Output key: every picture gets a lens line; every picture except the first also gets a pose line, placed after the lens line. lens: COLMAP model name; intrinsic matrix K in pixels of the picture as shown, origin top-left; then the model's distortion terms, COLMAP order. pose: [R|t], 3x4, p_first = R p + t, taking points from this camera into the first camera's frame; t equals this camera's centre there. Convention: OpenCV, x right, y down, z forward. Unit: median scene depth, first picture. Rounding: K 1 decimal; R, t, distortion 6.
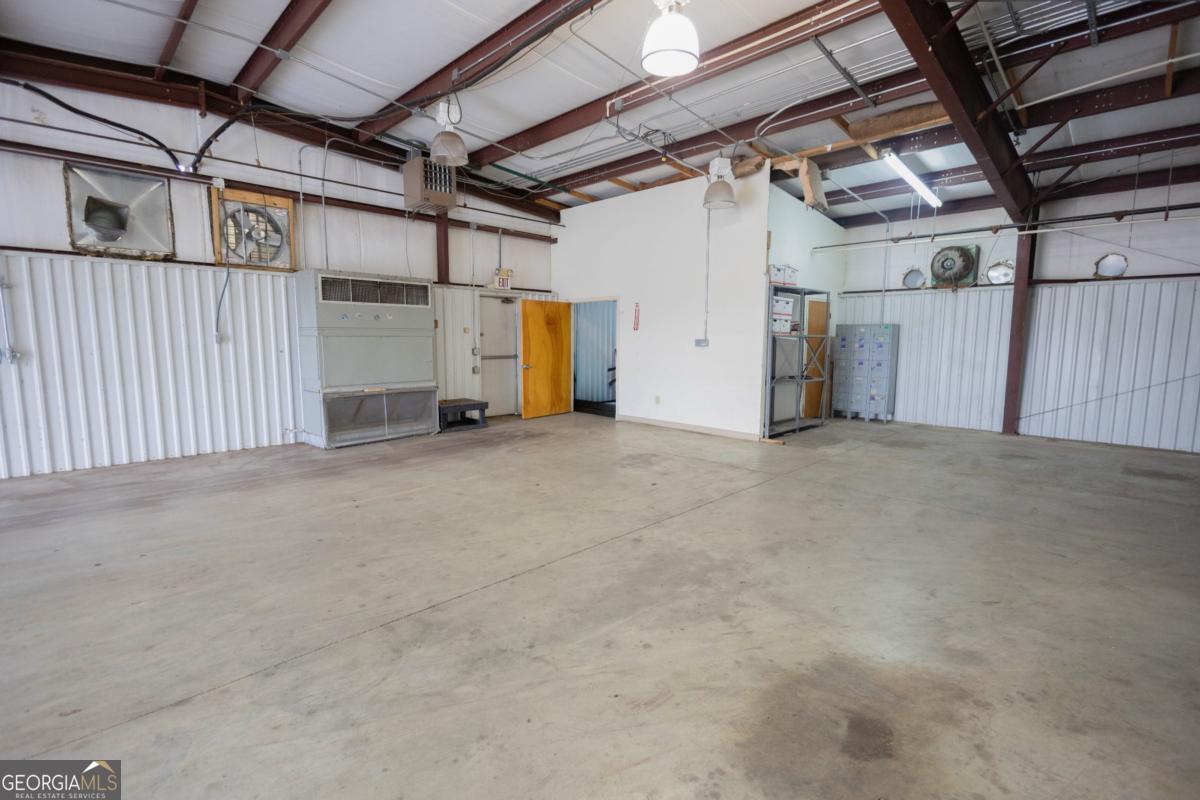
lens RADIAL K [[547.4, 0, 603.4], [0, 547.4, 396.6], [0, 0, 1]] dist [0.015398, -0.000133]
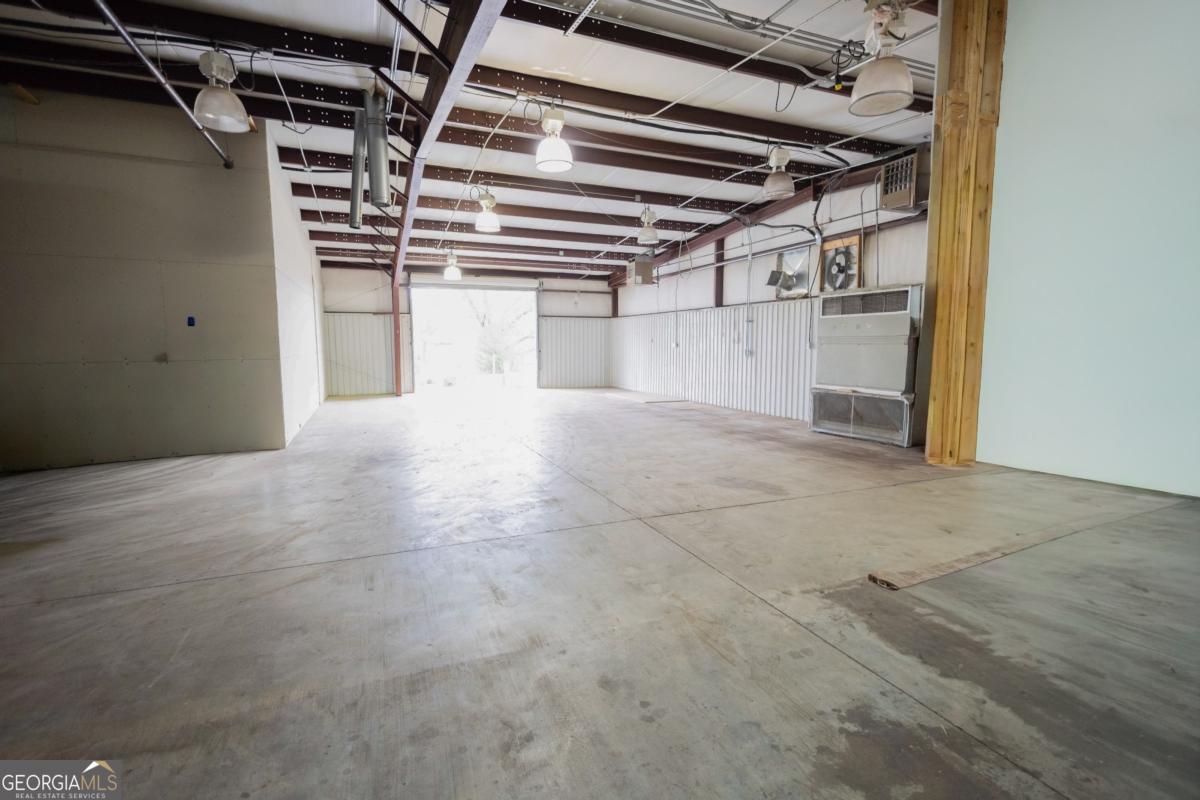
lens RADIAL K [[558.2, 0, 606.9], [0, 558.2, 397.8], [0, 0, 1]] dist [0.007130, -0.000050]
pose [[-0.376254, 0.086107, -0.922507, 0.818905], [-0.105866, 0.985155, 0.135133, -0.099654], [0.920448, 0.148507, -0.361553, 0.942555]]
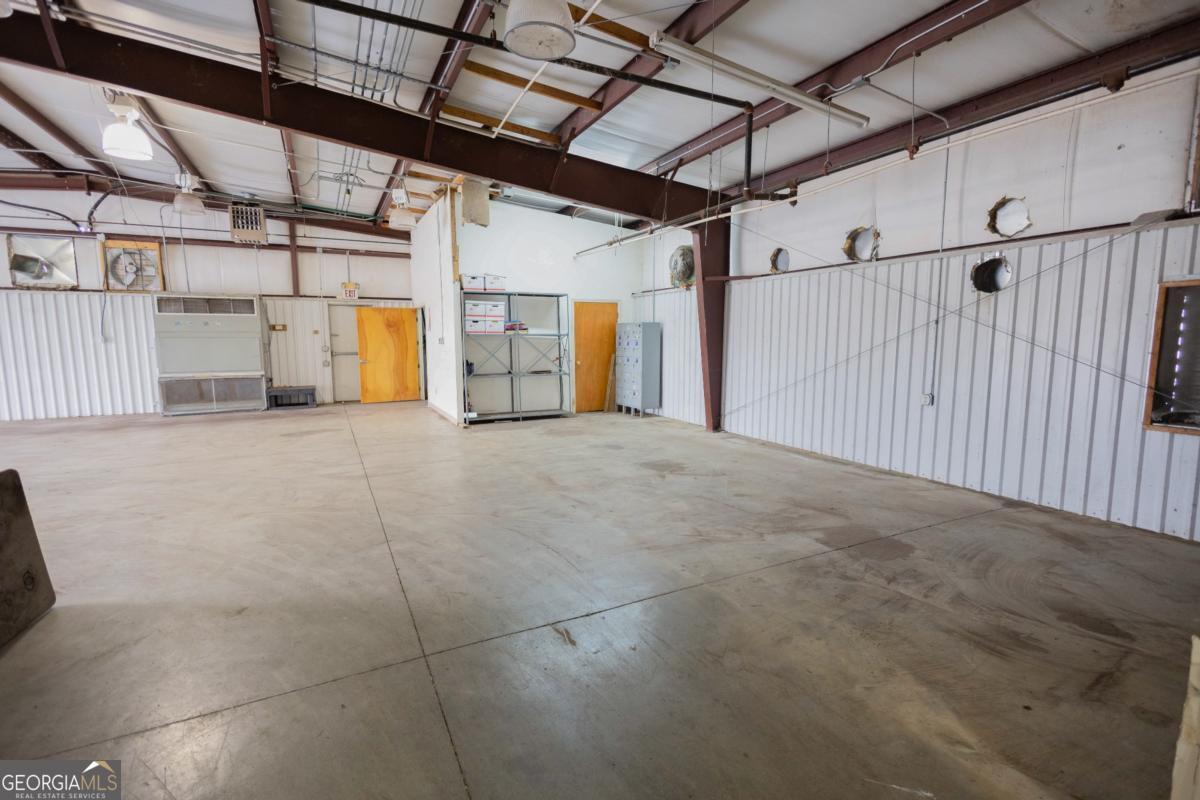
lens RADIAL K [[556.5, 0, 600.0], [0, 556.5, 400.0], [0, 0, 1]] dist [0.028690, -0.015687]
pose [[0.950793, 0.026247, -0.308714, 0.955049], [-0.025389, 0.999655, 0.006798, 0.012825], [0.308786, 0.001374, 0.951131, -0.041109]]
